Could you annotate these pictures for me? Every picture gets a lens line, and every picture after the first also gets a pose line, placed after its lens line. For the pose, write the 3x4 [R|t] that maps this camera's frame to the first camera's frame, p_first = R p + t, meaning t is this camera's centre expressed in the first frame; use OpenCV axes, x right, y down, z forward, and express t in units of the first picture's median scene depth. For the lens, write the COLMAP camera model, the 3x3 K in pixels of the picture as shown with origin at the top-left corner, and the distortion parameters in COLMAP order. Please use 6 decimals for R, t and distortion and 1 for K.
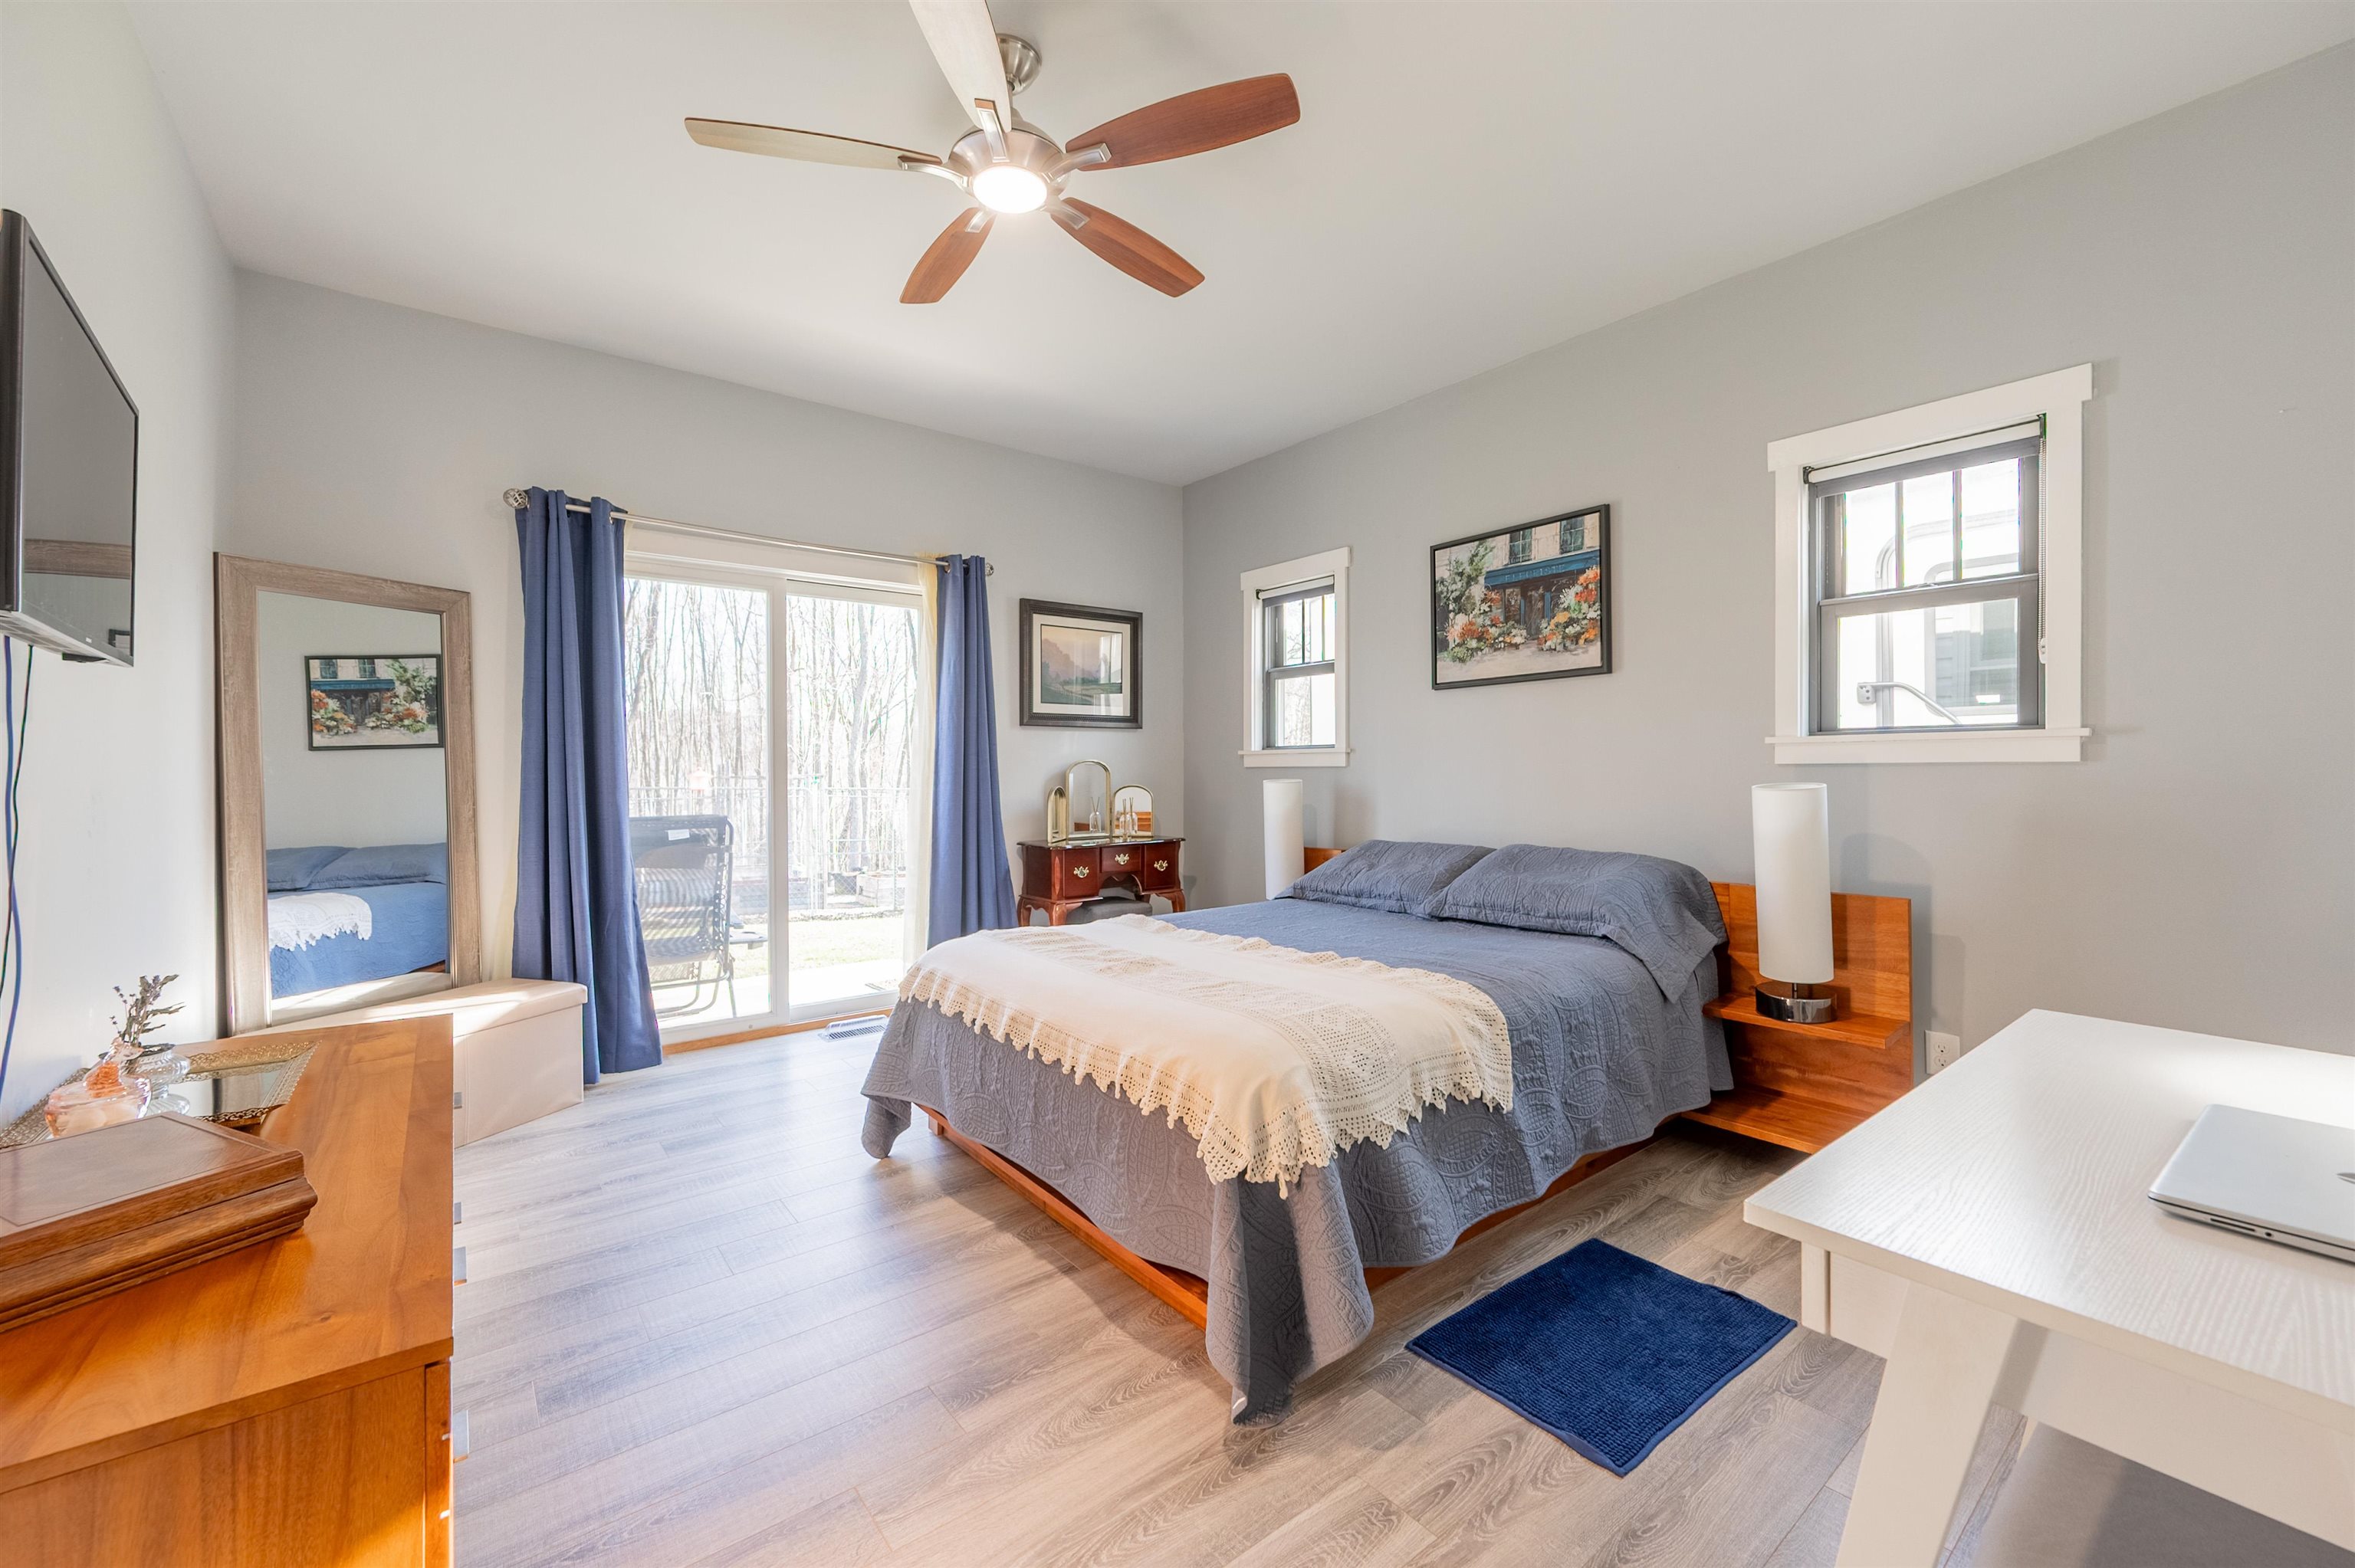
lens RADIAL K [[917.3, 0, 1193.6], [0, 917.3, 787.1], [0, 0, 1]] dist [-0.011681, -0.000043]
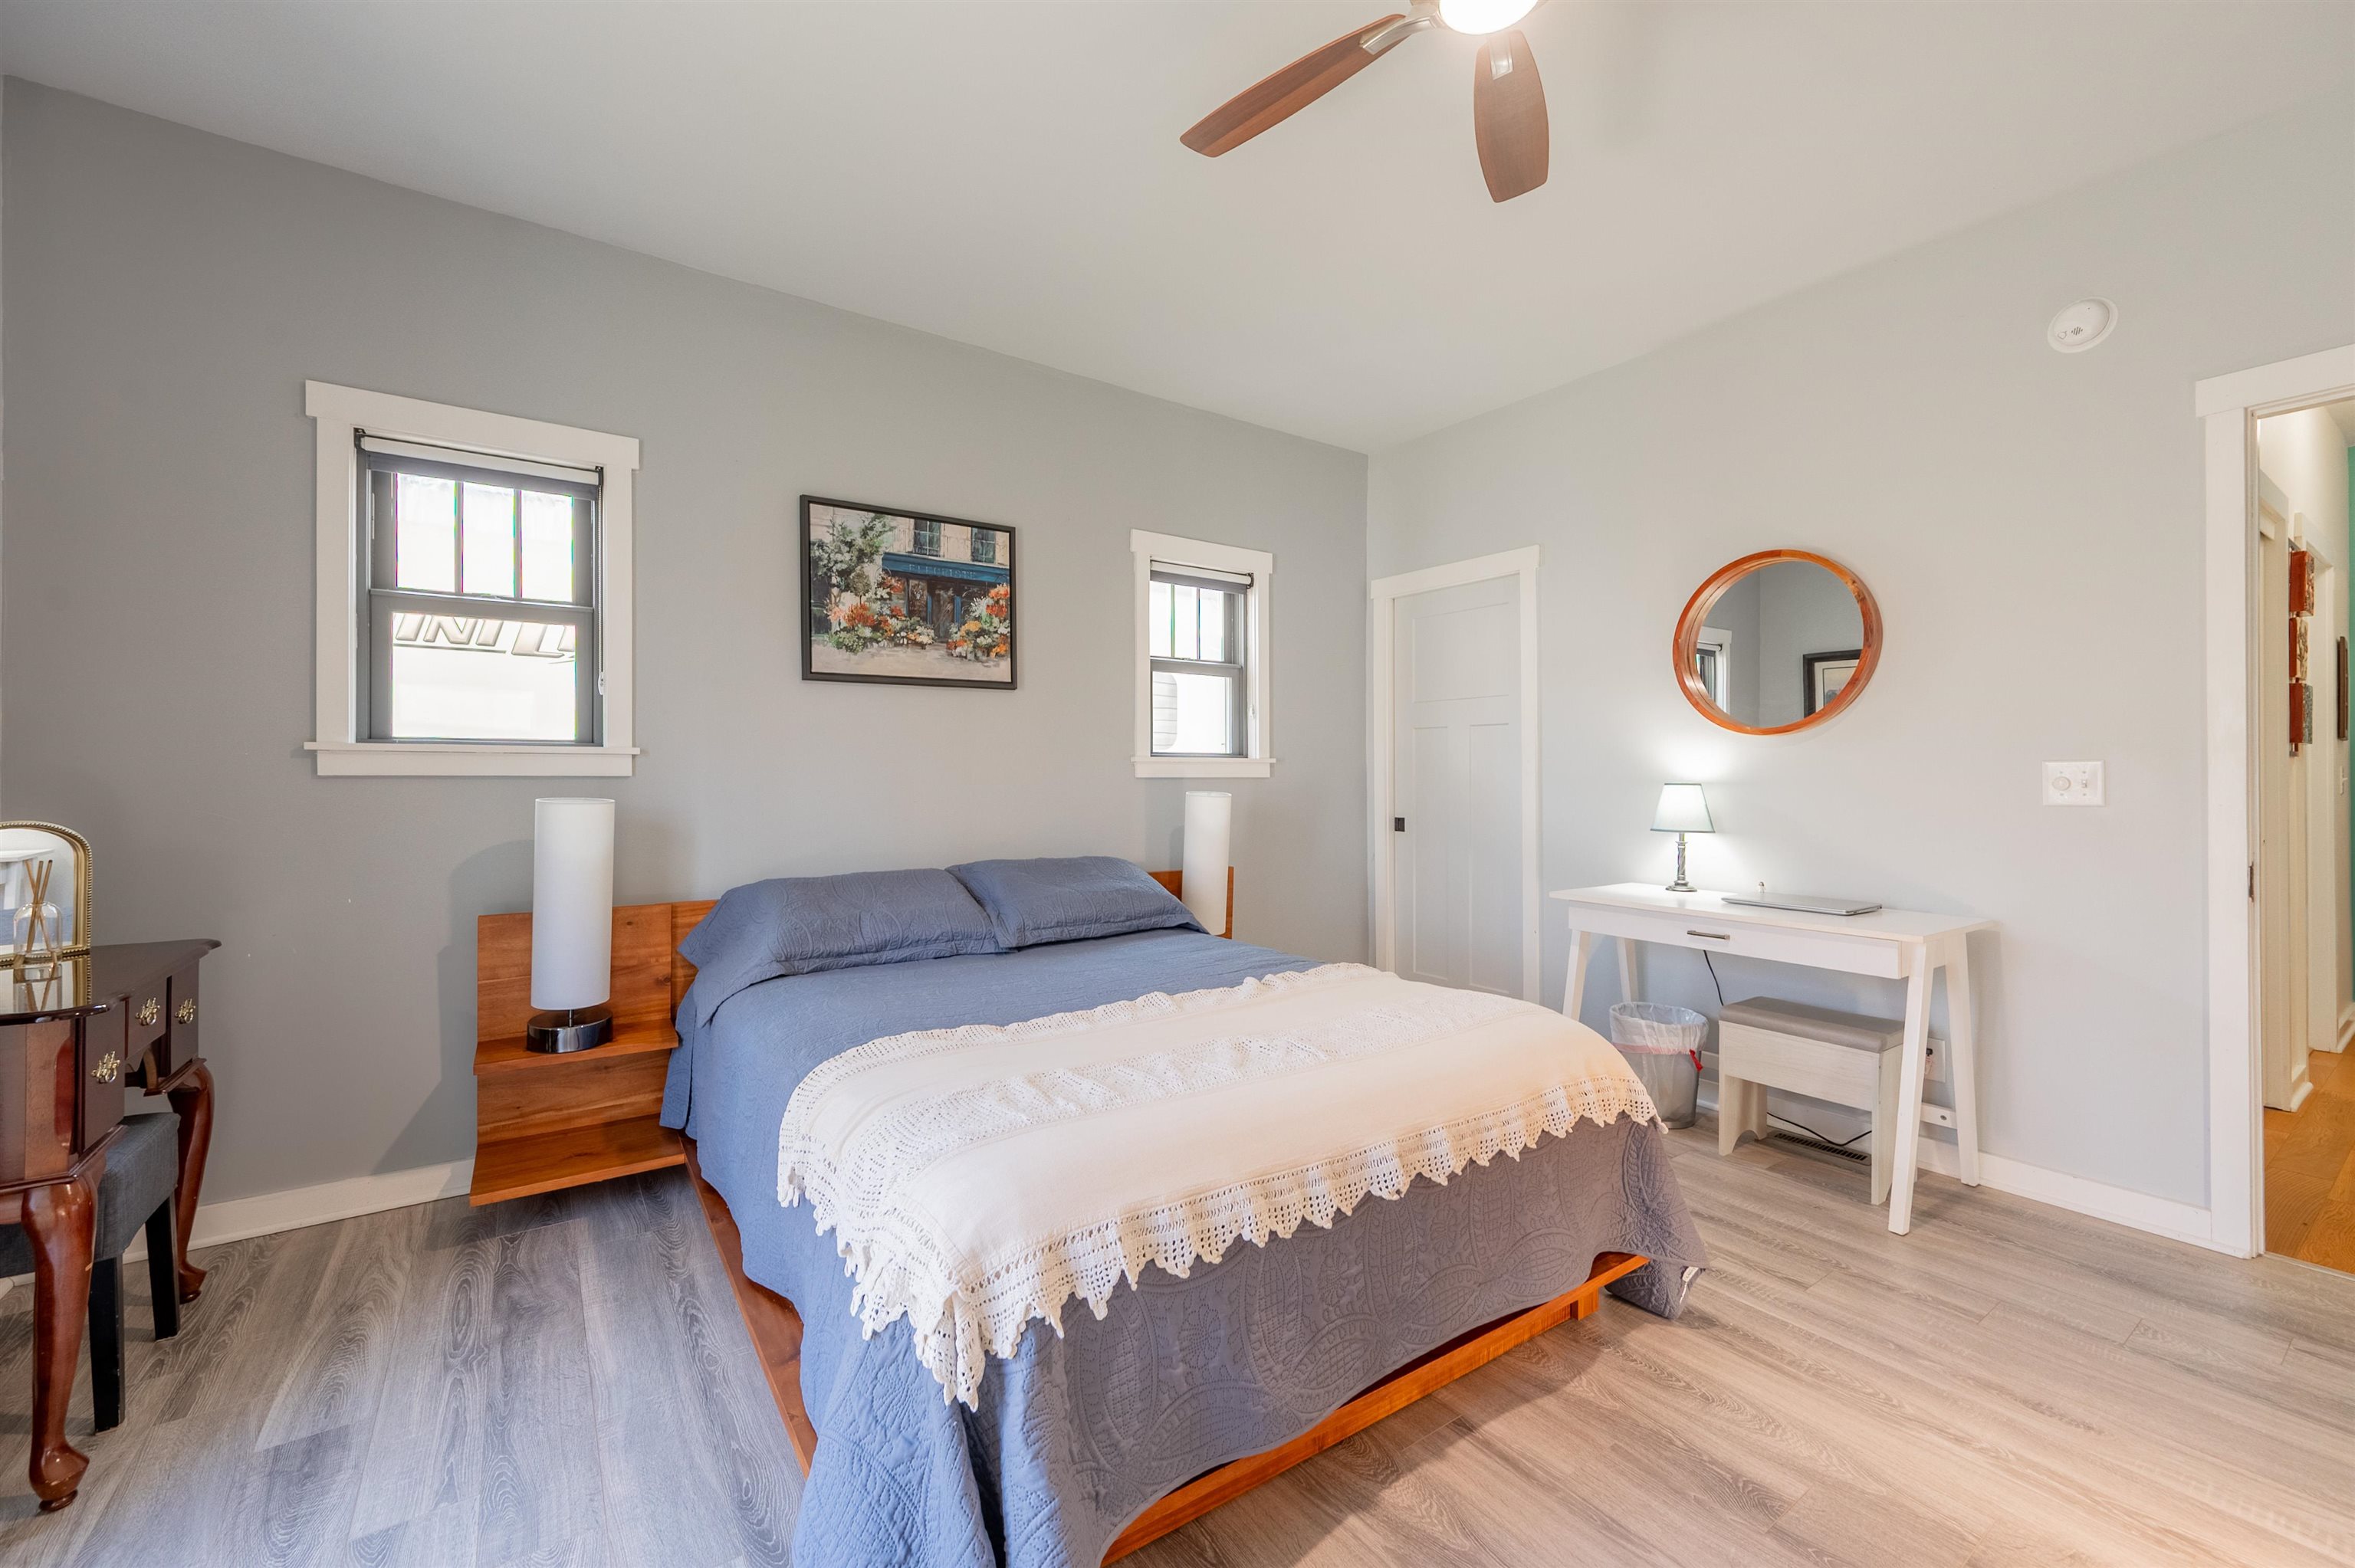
lens RADIAL K [[929.3, 0, 1177.5], [0, 929.3, 784.0], [0, 0, 1]] dist [0.002090, 0.000143]
pose [[0.083224, -0.001064, 0.996530, -0.533285], [0.018874, 0.999822, -0.000509, -0.011422], [-0.996352, 0.018851, 0.083229, 0.660054]]
